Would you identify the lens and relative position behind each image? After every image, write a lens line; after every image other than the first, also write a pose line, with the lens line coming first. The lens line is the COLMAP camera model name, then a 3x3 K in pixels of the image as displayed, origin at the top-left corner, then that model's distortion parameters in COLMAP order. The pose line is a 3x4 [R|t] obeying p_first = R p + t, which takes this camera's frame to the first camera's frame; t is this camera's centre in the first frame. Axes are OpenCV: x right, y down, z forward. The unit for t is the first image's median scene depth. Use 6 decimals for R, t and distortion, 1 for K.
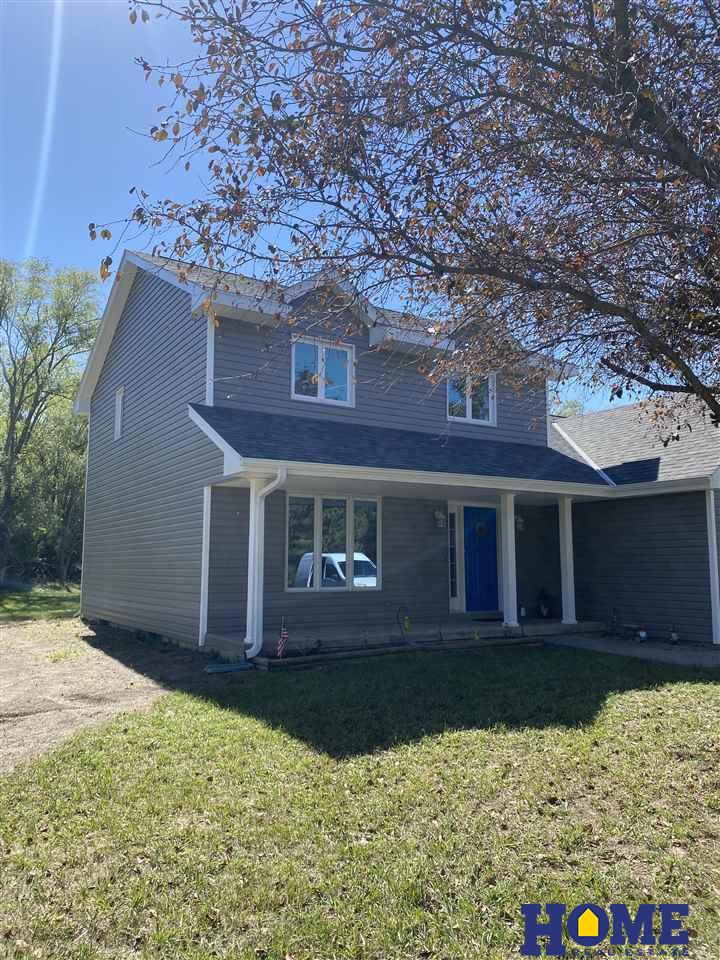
lens RADIAL K [[727.9, 0, 360.0], [0, 727.9, 485.8], [0, 0, 1]] dist [0.057496, -0.117438]
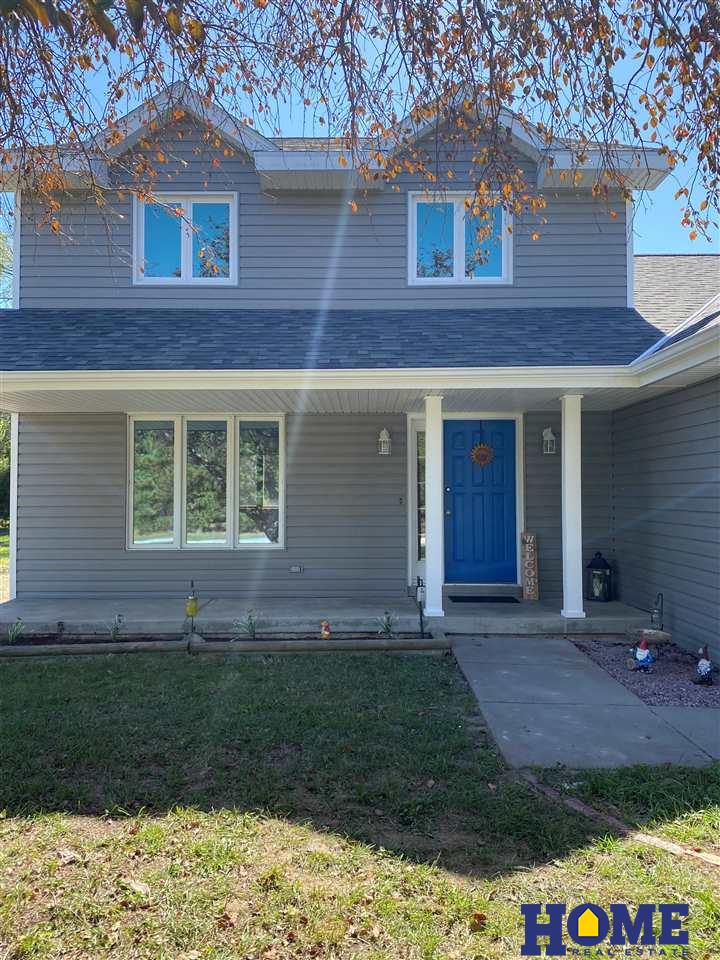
lens RADIAL K [[794.8, 0, 359.8], [0, 794.8, 476.0], [0, 0, 1]] dist [0.179059, -0.165235]
pose [[0.844856, -0.013415, -0.534826, 0.482948], [0.061903, 0.995422, 0.072818, 0.023102], [0.531401, -0.094628, 0.841818, 0.392849]]
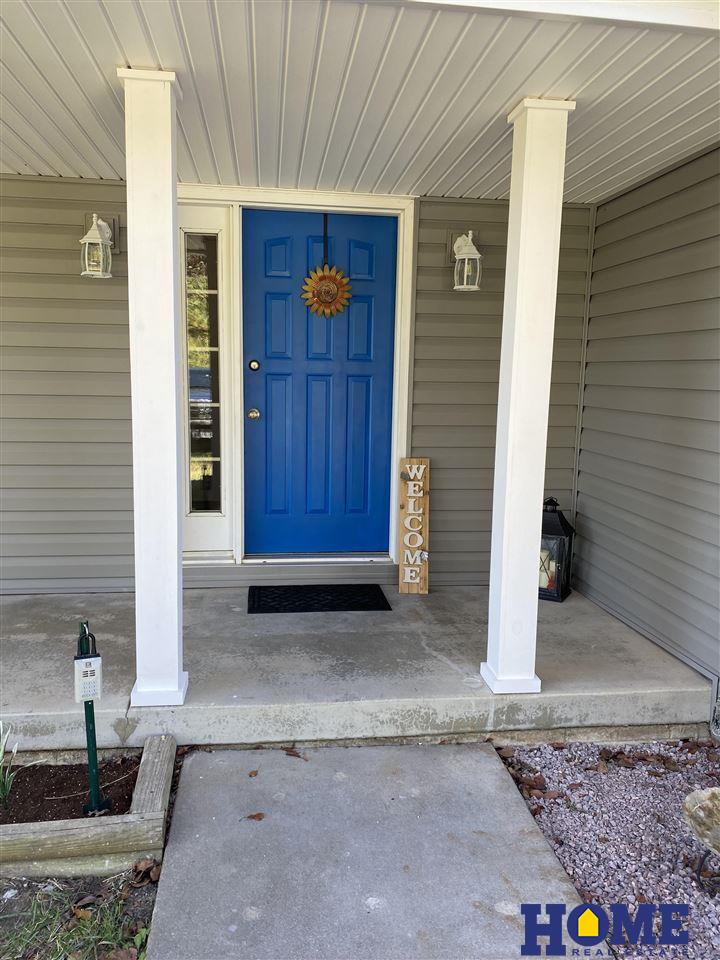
lens RADIAL K [[727.9, 0, 360.0], [0, 727.9, 485.8], [0, 0, 1]] dist [0.057496, -0.117438]
pose [[0.904421, 0.085019, -0.418085, 0.334934], [0.024691, 0.967871, 0.250231, 0.067274], [0.425927, -0.236636, 0.873264, 0.790786]]
